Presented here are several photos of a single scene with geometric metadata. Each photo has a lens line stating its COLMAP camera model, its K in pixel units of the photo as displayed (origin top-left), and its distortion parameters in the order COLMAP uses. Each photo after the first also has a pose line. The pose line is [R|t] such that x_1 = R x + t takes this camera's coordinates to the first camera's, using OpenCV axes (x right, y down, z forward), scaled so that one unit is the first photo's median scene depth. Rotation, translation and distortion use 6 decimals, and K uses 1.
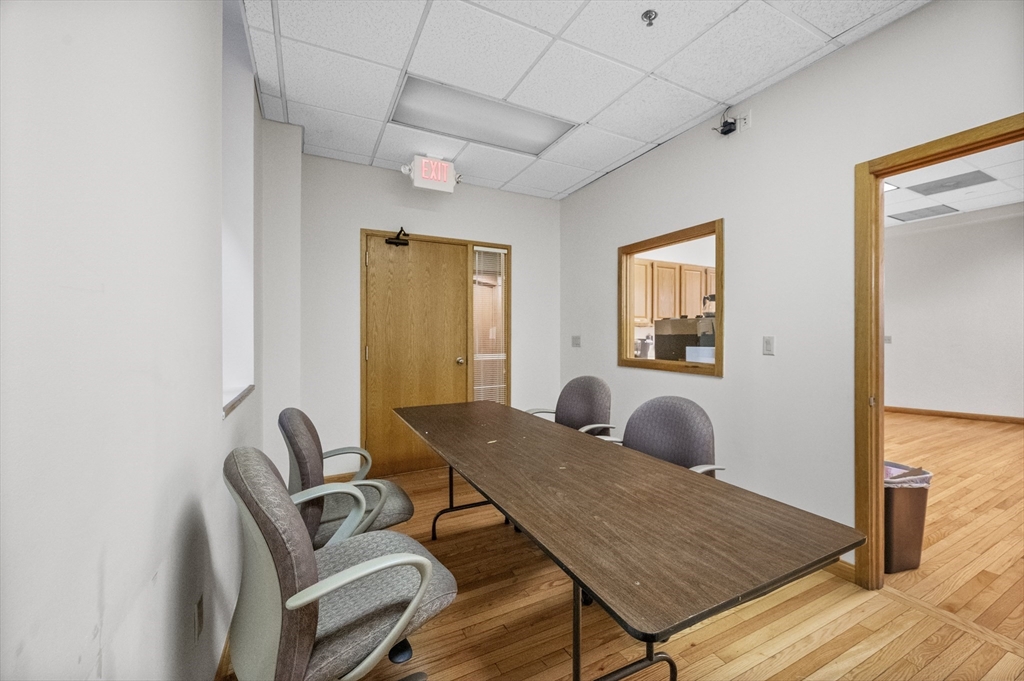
lens RADIAL K [[405.5, 0, 512.0], [0, 405.5, 340.5], [0, 0, 1]] dist [0.000979, -0.000252]
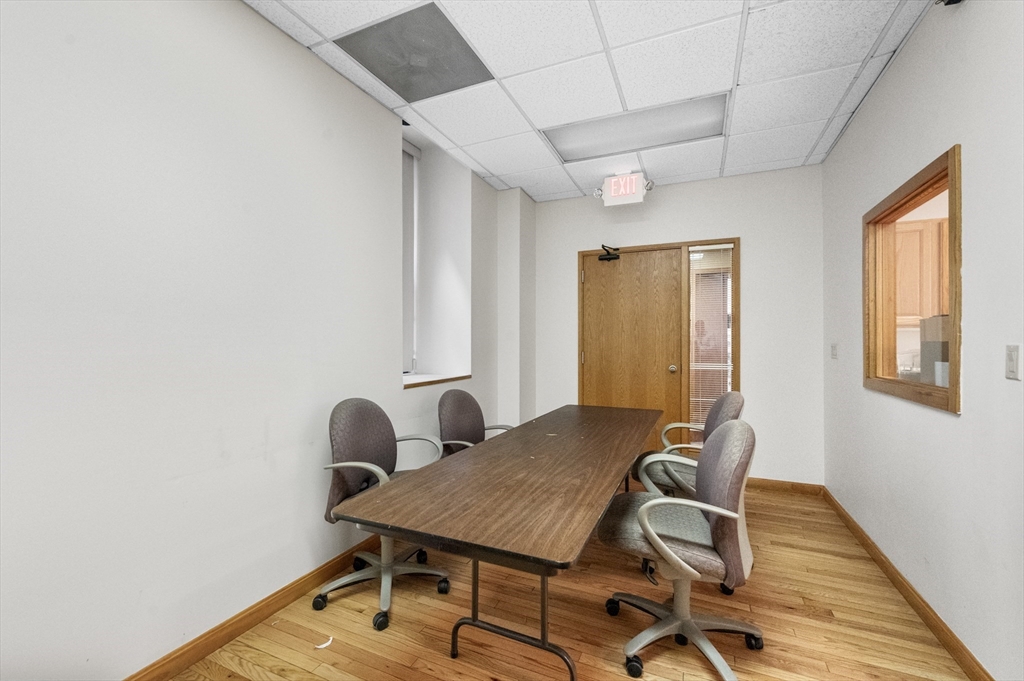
lens RADIAL K [[415.6, 0, 512.5], [0, 415.6, 346.3], [0, 0, 1]] dist [0.000434, 0.000196]
pose [[0.632992, 0.008854, -0.774108, 0.545332], [-0.011211, 0.999935, 0.002269, -0.002197], [0.774077, 0.007242, 0.633050, 0.112004]]
